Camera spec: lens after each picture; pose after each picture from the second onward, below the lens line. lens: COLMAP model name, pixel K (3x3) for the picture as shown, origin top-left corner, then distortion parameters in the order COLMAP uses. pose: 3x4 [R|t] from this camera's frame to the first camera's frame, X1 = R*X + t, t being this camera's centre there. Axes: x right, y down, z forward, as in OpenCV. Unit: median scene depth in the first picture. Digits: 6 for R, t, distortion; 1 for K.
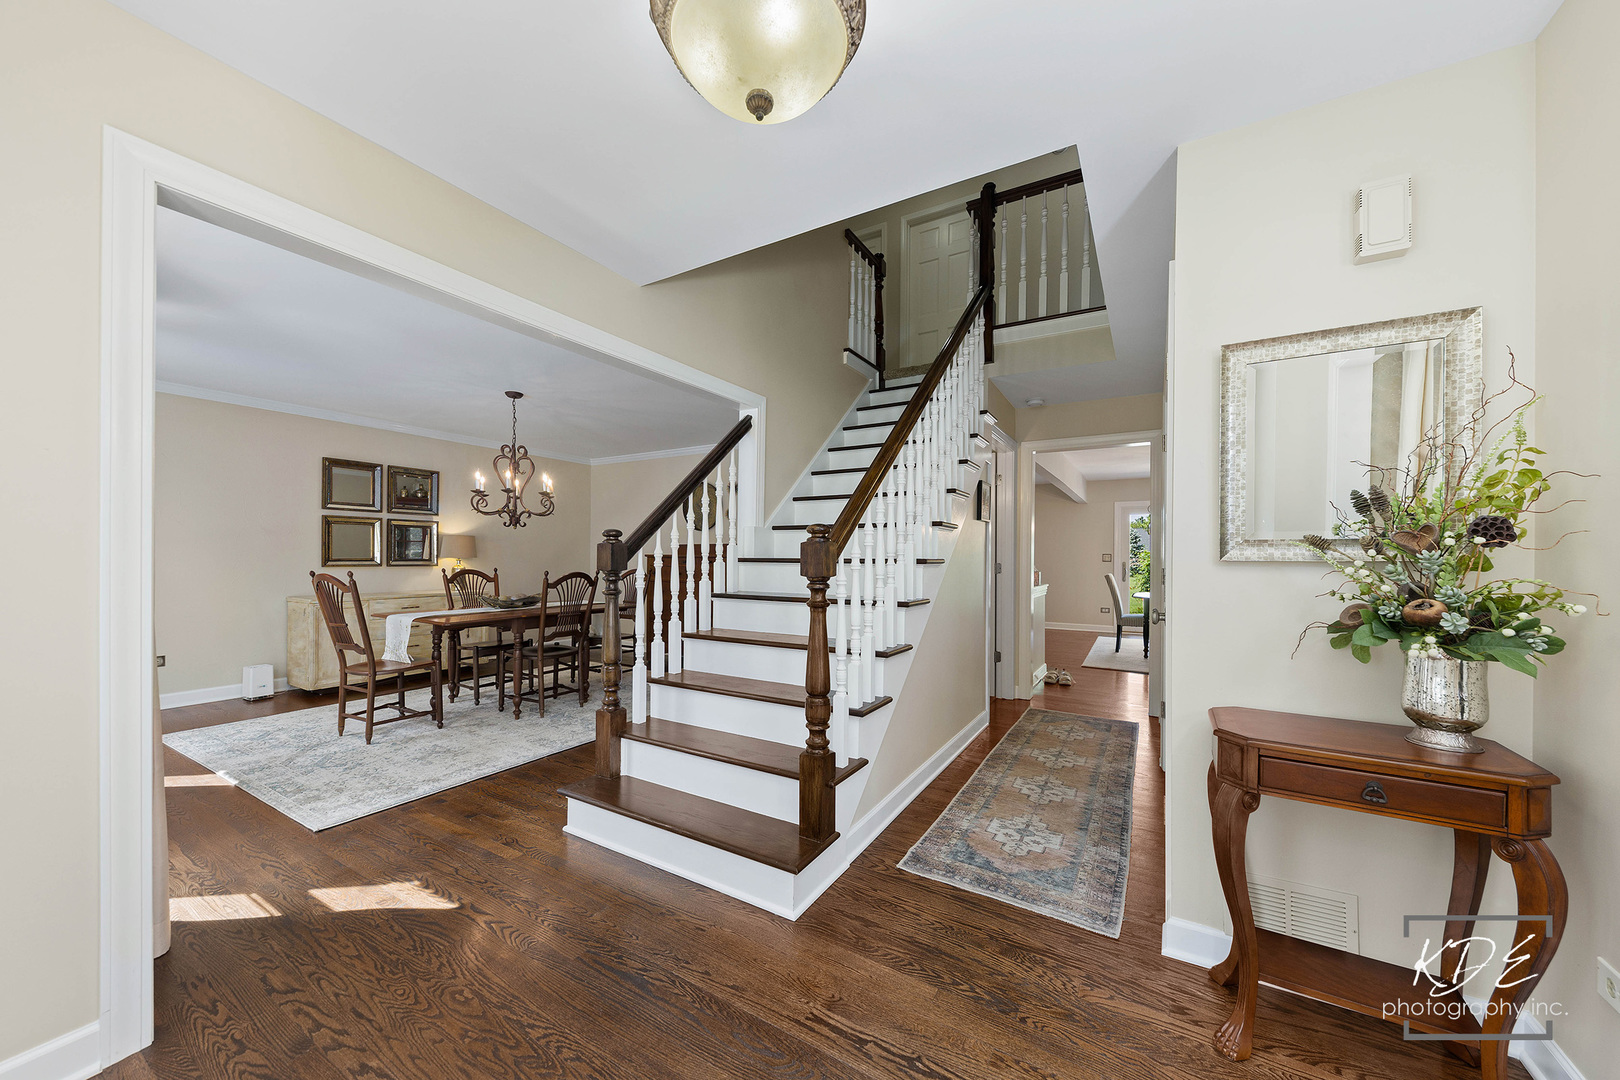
lens RADIAL K [[586.0, 0, 836.9], [0, 586.0, 559.0], [0, 0, 1]] dist [-0.003060, -0.000535]
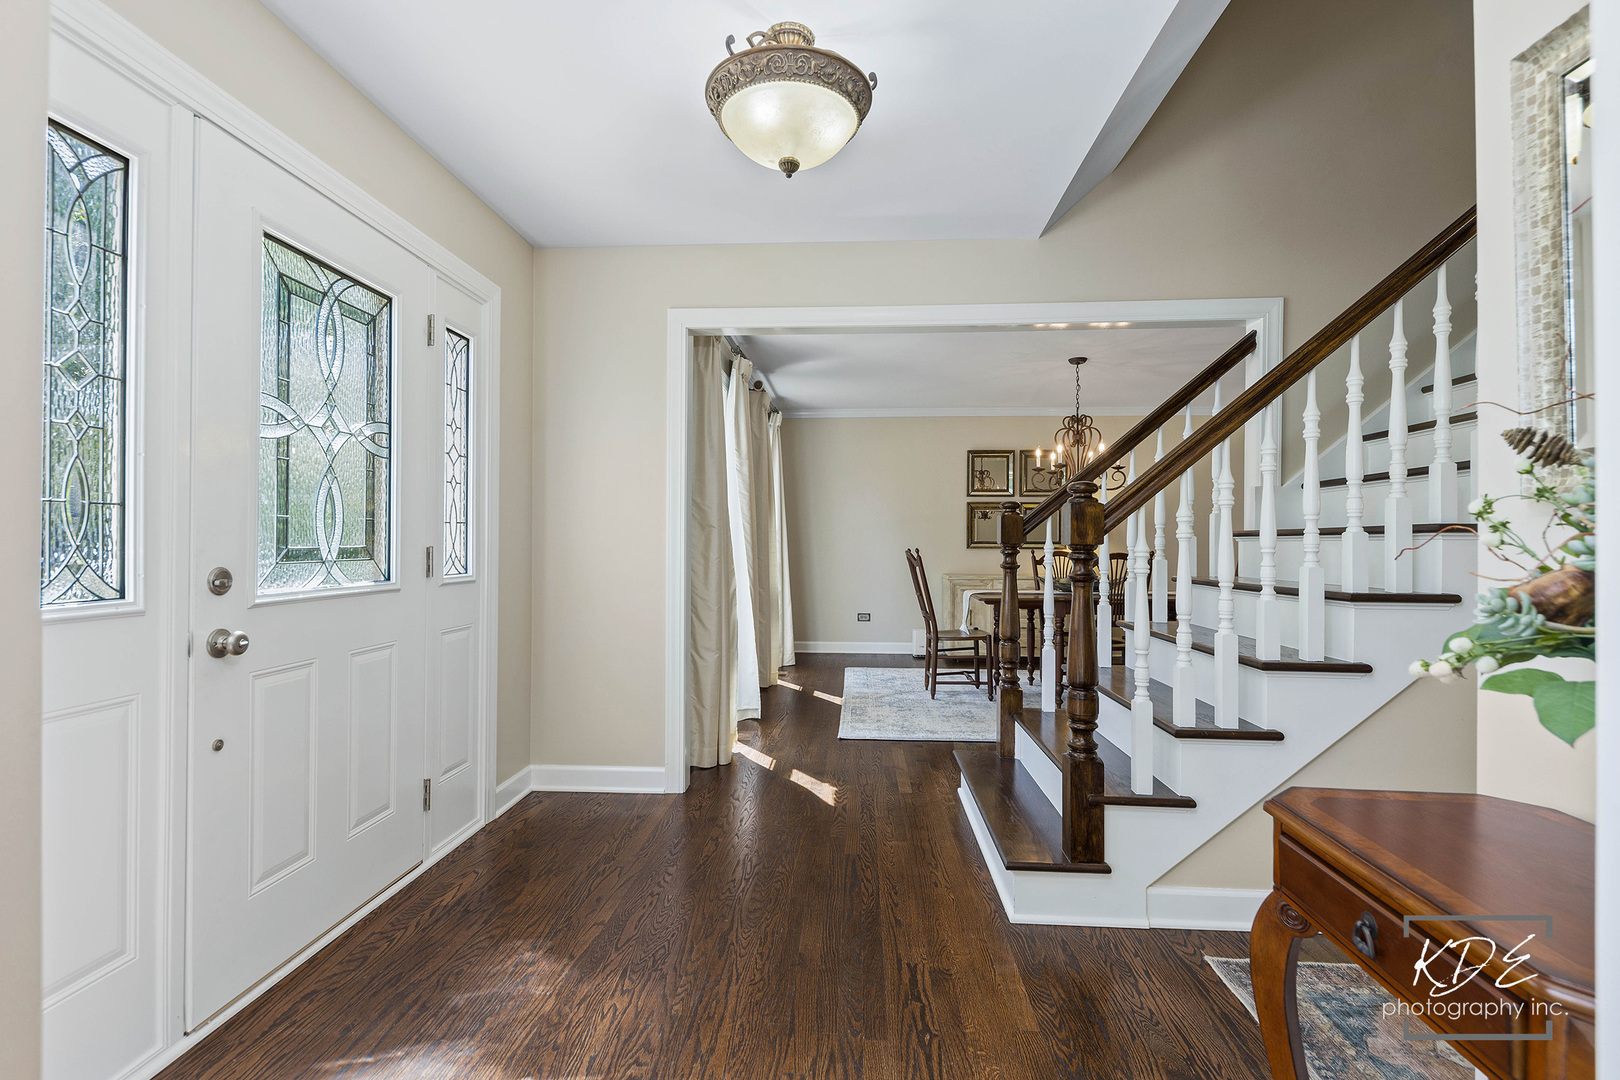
lens RADIAL K [[827.6, 0, 824.1], [0, 827.6, 531.3], [0, 0, 1]] dist [-0.003514, -0.000164]
pose [[0.441713, -0.017209, -0.896991, 0.431195], [-0.013756, 0.999569, -0.025951, 0.025533], [0.897051, 0.023802, 0.441286, 0.077582]]
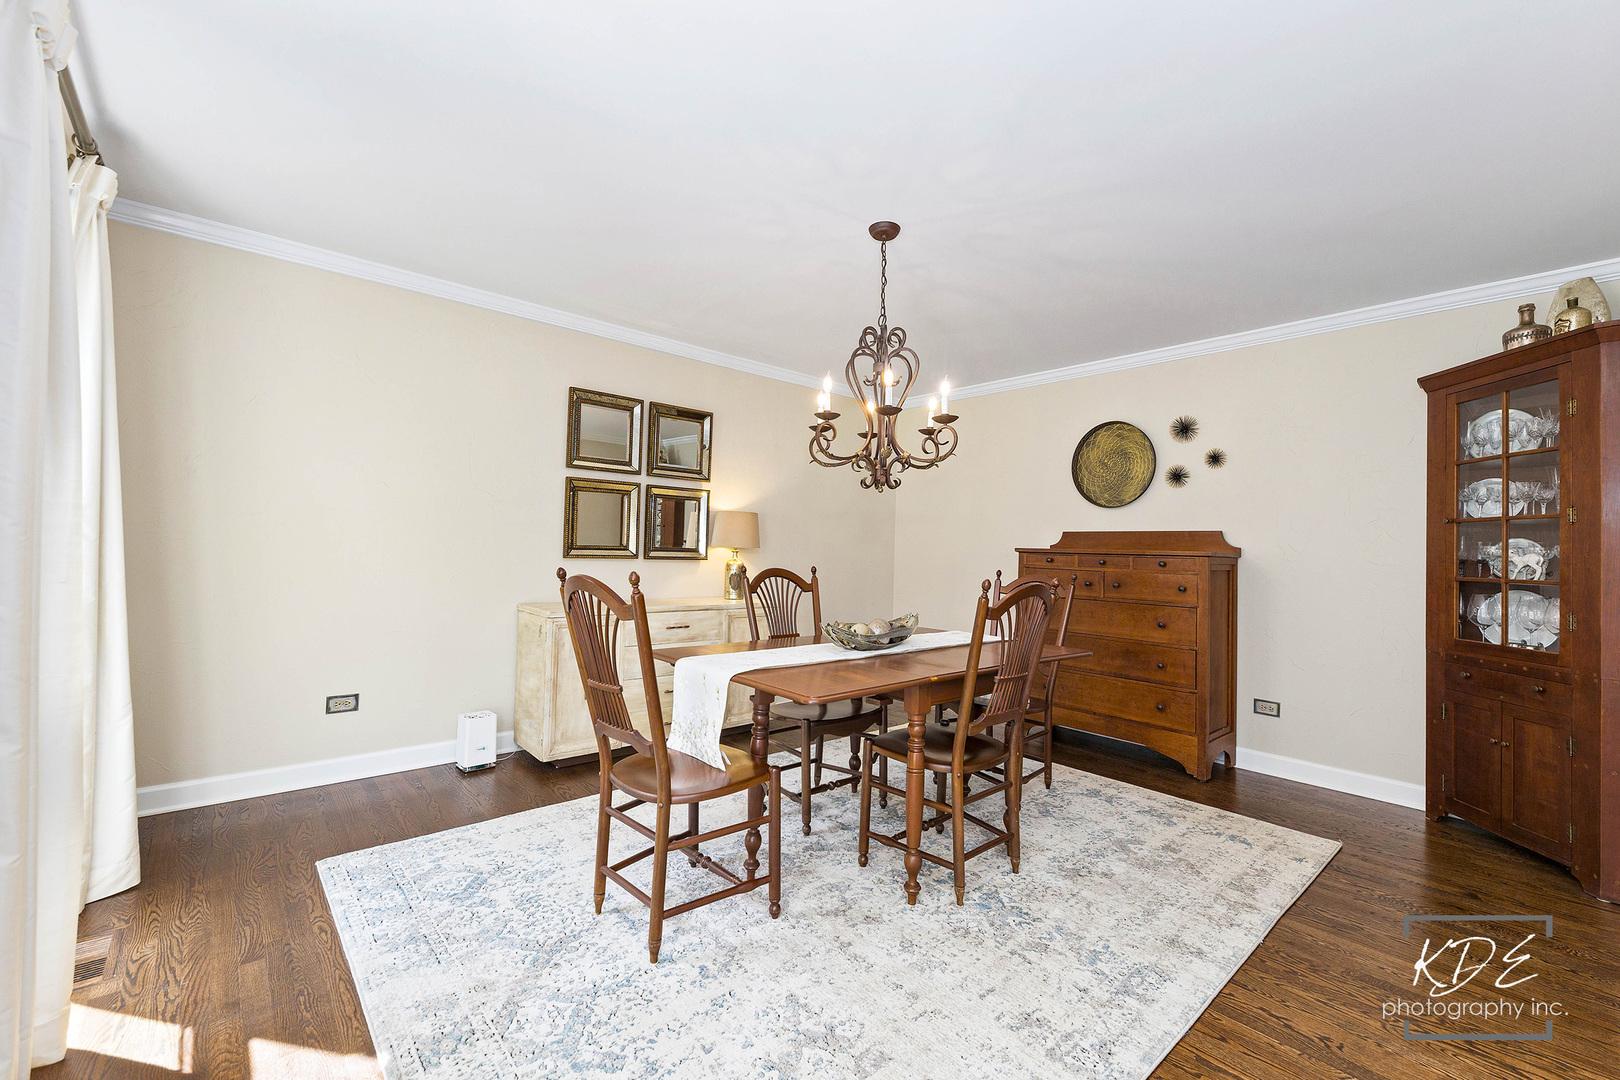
lens RADIAL K [[660.3, 0, 810.1], [0, 660.3, 540.2], [0, 0, 1]] dist [0.002437, 0.000198]
pose [[0.942222, 0.015803, -0.334618, -0.415827], [-0.023461, 0.999547, -0.018855, 0.002247], [0.334168, 0.025616, 0.942165, 0.440761]]
